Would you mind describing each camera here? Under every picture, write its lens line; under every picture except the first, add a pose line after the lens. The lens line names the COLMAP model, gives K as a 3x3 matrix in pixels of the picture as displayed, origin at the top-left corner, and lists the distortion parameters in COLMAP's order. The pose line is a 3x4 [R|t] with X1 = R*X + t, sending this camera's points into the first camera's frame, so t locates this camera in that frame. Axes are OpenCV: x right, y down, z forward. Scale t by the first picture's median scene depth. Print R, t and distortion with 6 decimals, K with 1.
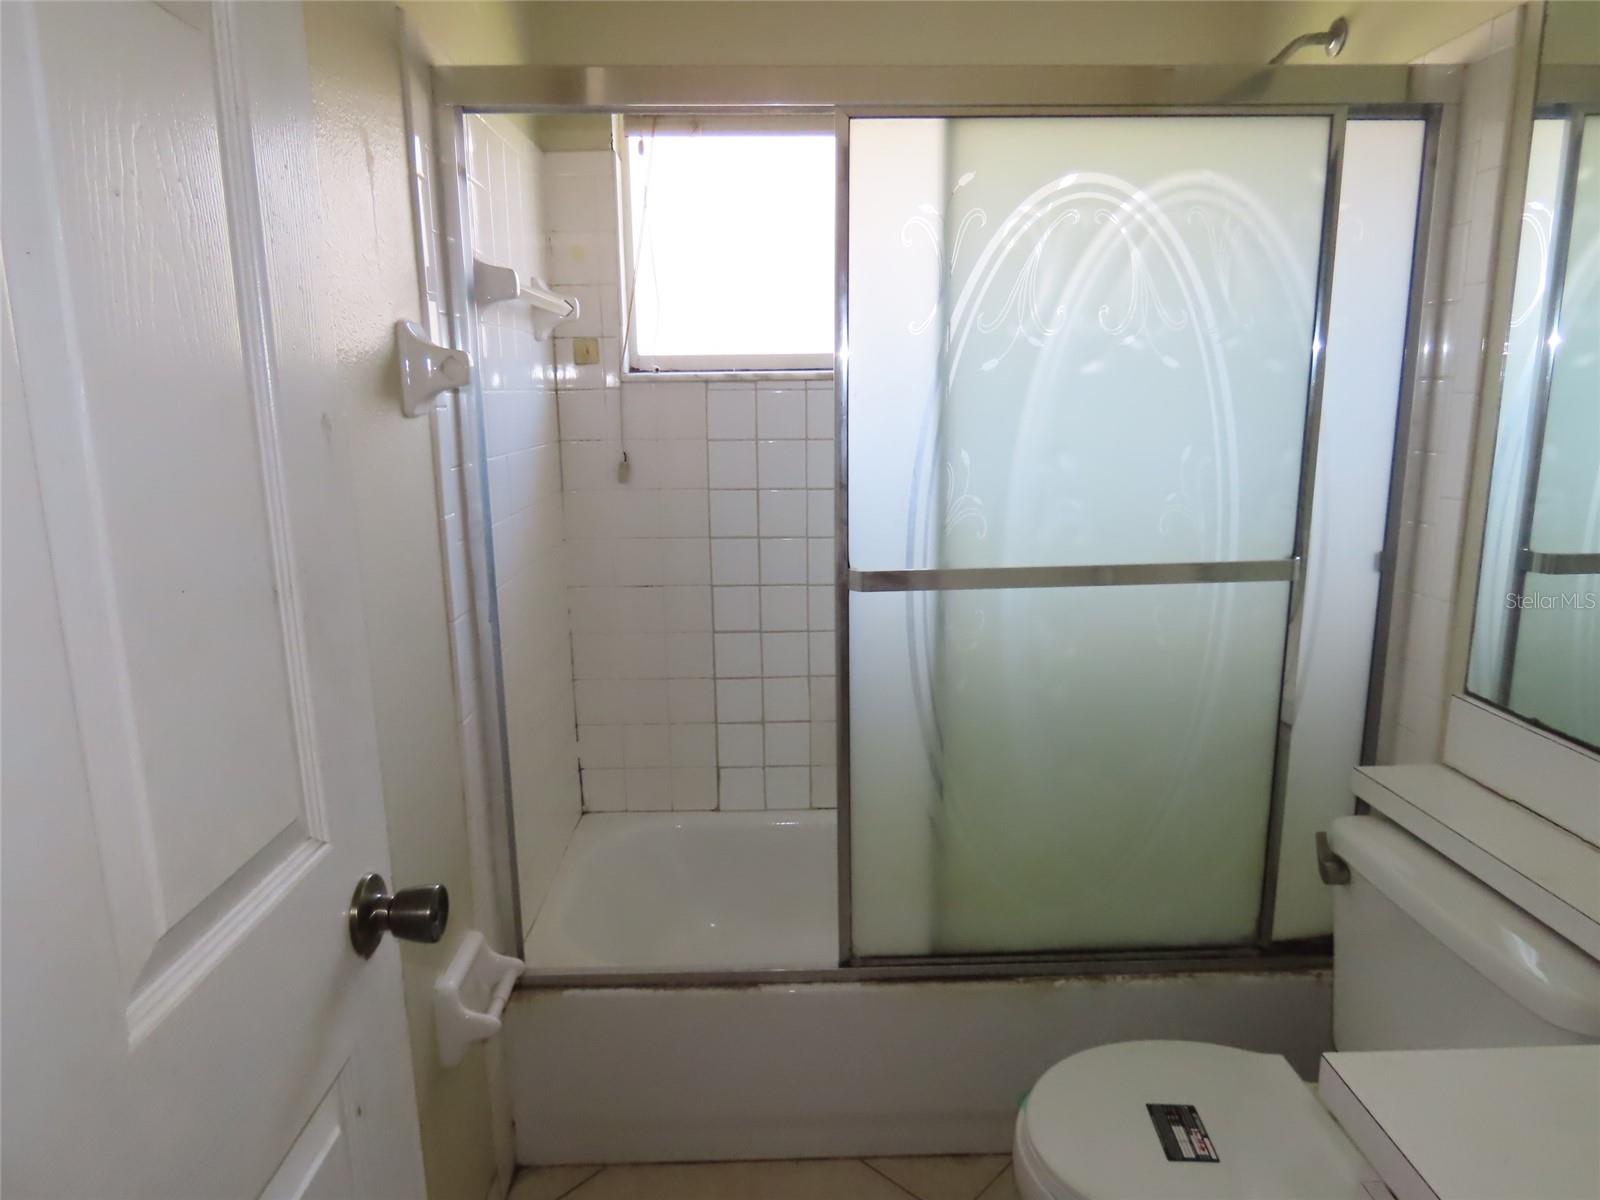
lens RADIAL K [[997.3, 0, 801.0], [0, 997.3, 600.6], [0, 0, 1]] dist [-0.022676, 0.006336]
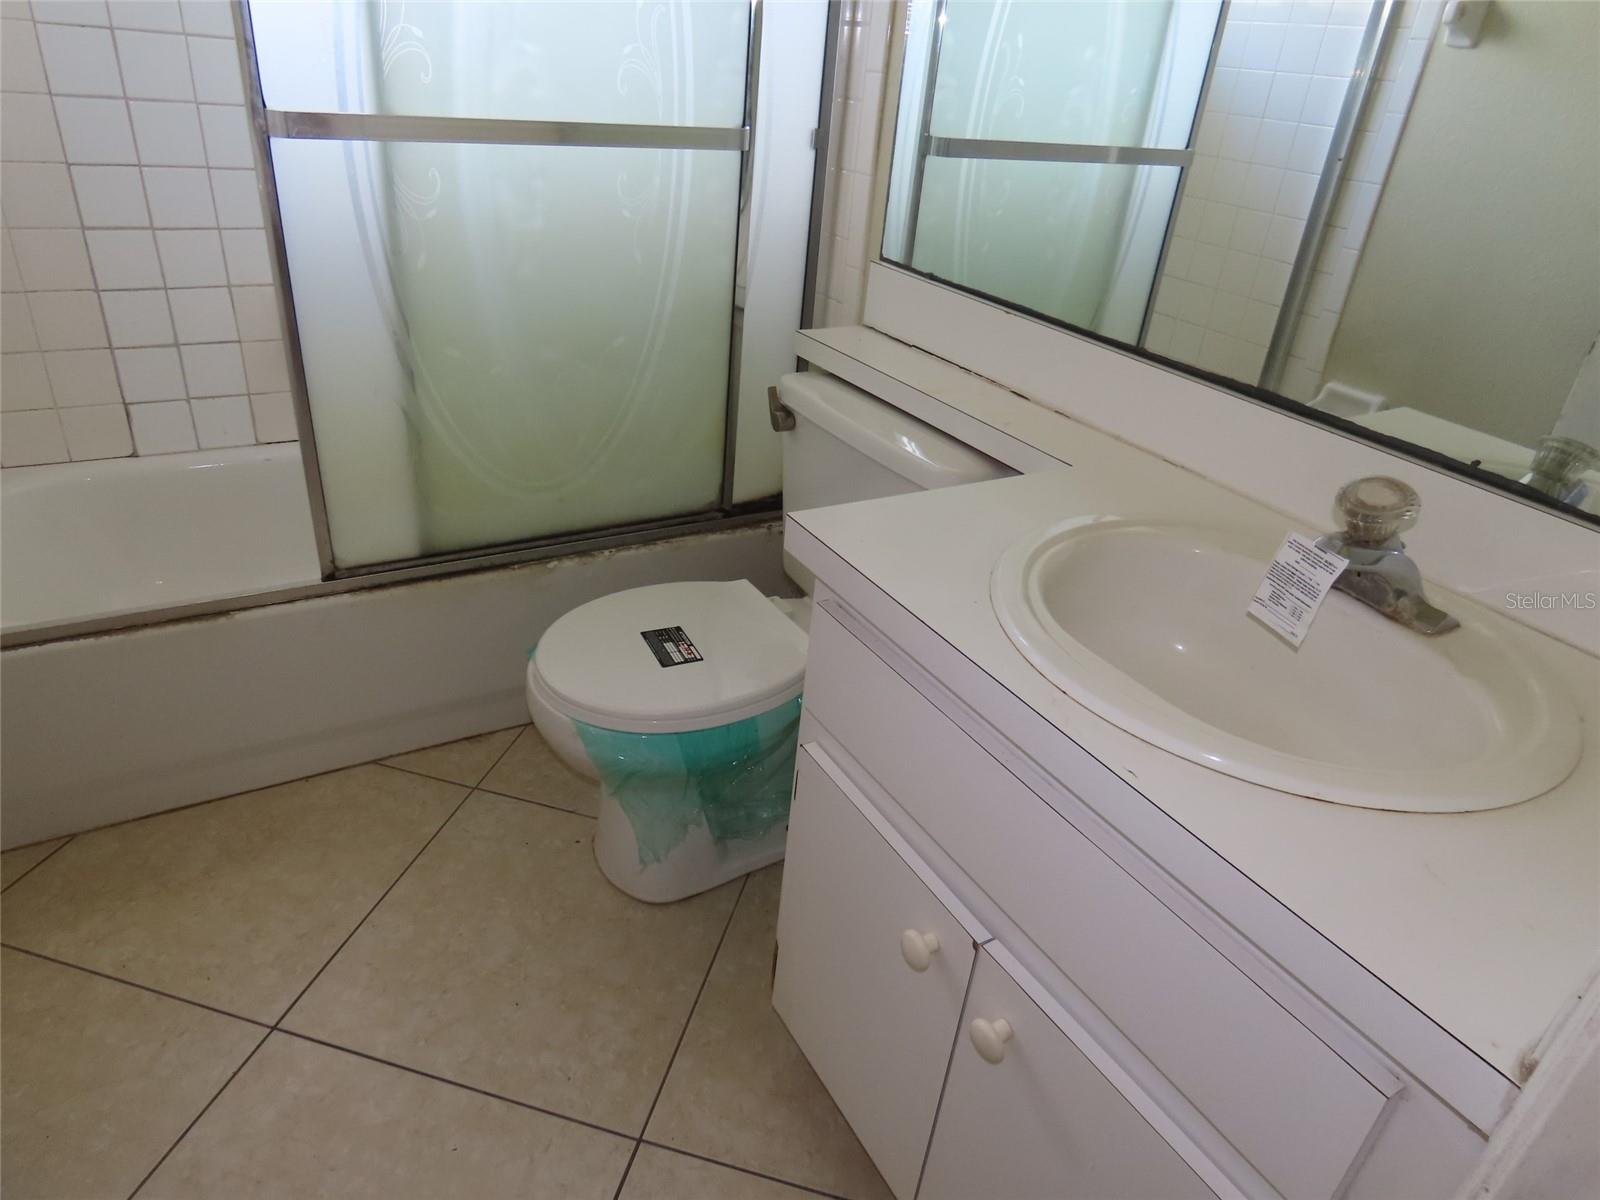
lens RADIAL K [[997.3, 0, 809.4], [0, 997.3, 600.5], [0, 0, 1]] dist [-0.022676, 0.006336]
pose [[0.860583, -0.160226, 0.483451, -0.024625], [0.000901, 0.949704, 0.313148, 0.099832], [-0.509309, -0.269054, 0.817443, -0.016030]]
